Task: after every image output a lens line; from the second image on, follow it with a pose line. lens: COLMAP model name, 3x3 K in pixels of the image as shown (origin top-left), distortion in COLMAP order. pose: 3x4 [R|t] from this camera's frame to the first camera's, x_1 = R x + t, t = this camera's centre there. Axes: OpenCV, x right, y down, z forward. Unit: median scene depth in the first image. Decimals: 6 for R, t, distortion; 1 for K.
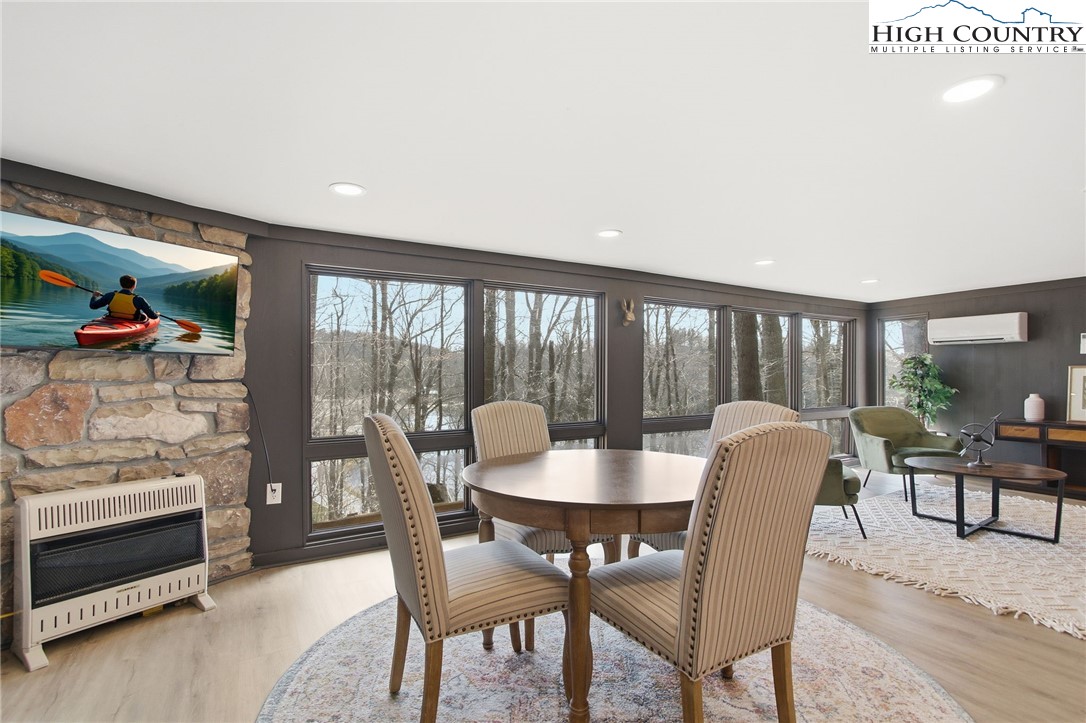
lens RADIAL K [[443.6, 0, 543.1], [0, 443.6, 375.2], [0, 0, 1]] dist [-0.023996, -0.000165]
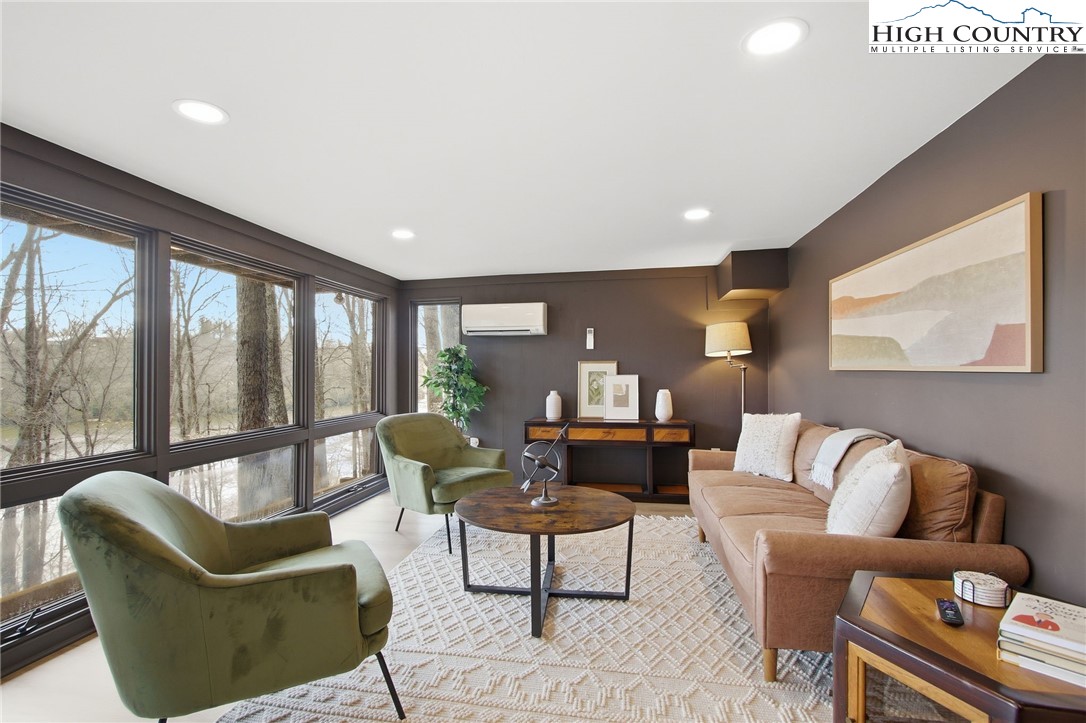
lens RADIAL K [[515.4, 0, 536.7], [0, 515.4, 371.5], [0, 0, 1]] dist [-0.000264, 0.000149]
pose [[0.621790, 0.000478, 0.783183, 0.269744], [0.000296, 1.000000, -0.000846, 0.002788], [-0.783184, 0.000758, 0.621790, 0.370438]]
